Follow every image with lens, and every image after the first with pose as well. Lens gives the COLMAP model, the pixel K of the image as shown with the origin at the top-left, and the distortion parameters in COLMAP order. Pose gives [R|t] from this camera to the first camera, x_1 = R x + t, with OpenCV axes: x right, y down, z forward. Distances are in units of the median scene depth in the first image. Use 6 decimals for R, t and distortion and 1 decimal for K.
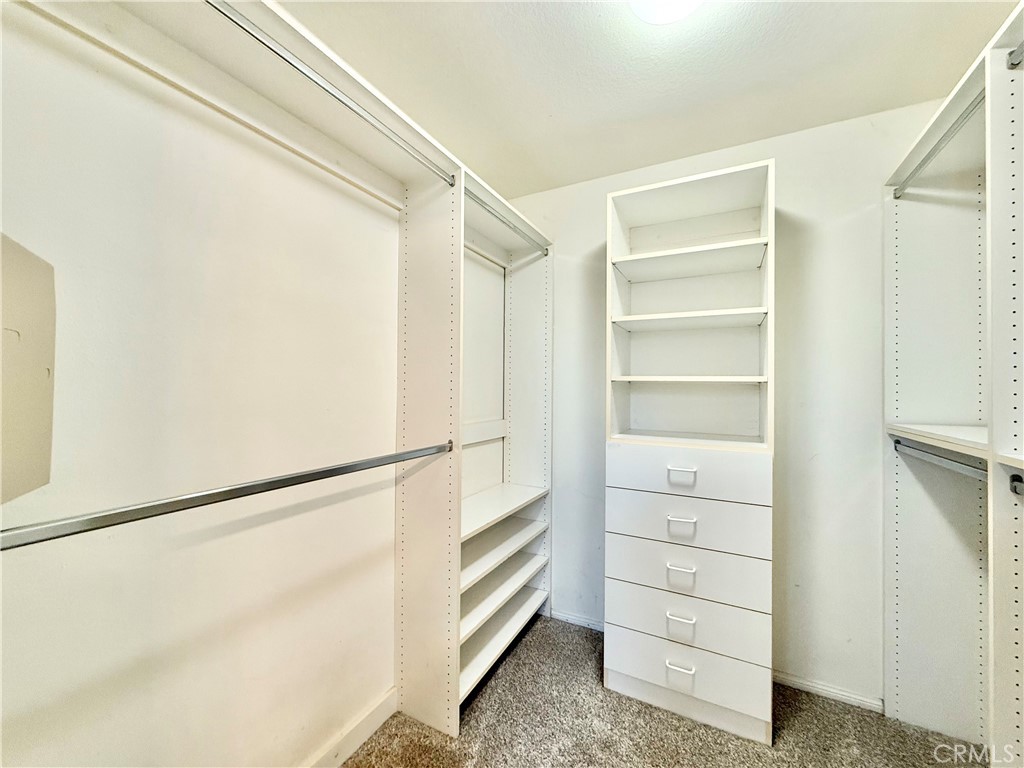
lens RADIAL K [[404.8, 0, 512.0], [0, 404.8, 384.0], [0, 0, 1]] dist [0.002055, -0.000207]
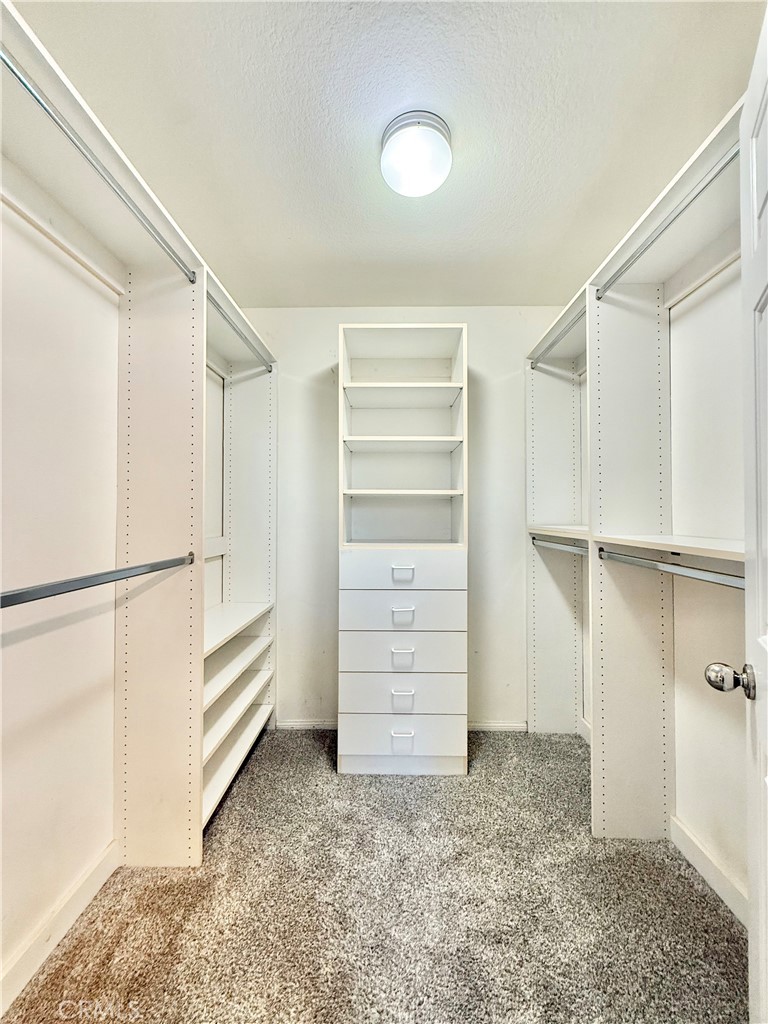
lens RADIAL K [[404.8, 0, 384.3], [0, 404.8, 509.1], [0, 0, 1]] dist [0.002055, -0.000207]
pose [[0.893282, -0.002068, 0.449492, -0.162165], [0.004005, 0.999986, -0.003359, 0.041215], [-0.449479, 0.004801, 0.893278, -0.040457]]
